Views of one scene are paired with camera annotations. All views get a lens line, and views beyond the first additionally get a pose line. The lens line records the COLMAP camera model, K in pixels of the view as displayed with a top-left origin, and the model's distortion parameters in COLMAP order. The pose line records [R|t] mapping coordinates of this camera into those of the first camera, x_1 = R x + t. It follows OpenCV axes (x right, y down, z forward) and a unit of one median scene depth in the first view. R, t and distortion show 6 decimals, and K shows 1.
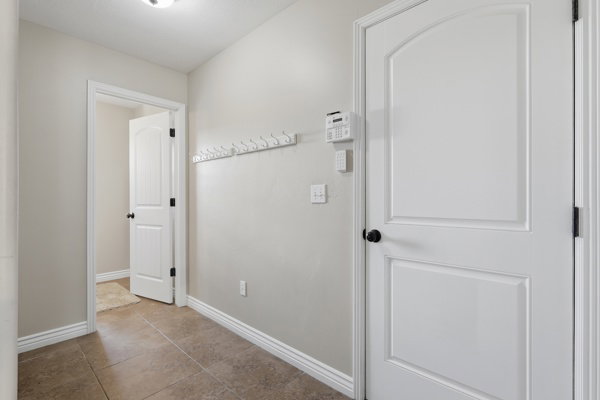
lens RADIAL K [[277.7, 0, 300.5], [0, 277.7, 200.3], [0, 0, 1]] dist [0.001379, 0.000210]
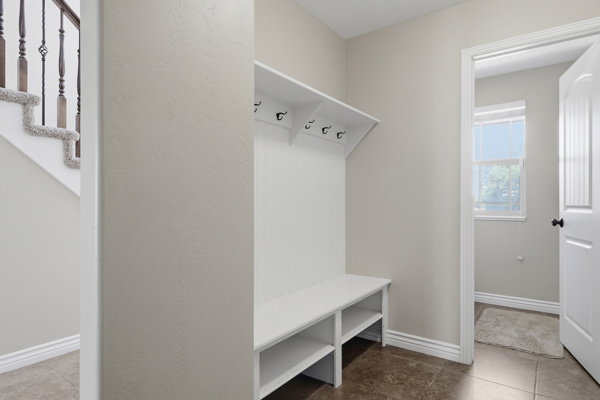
lens RADIAL K [[342.9, 0, 300.7], [0, 342.9, 200.7], [0, 0, 1]] dist [0.005191, 0.000747]
pose [[0.124536, -0.004585, -0.992204, 0.135898], [-0.003508, 0.999981, -0.005062, 0.009471], [0.992209, 0.004111, 0.124518, 0.309559]]
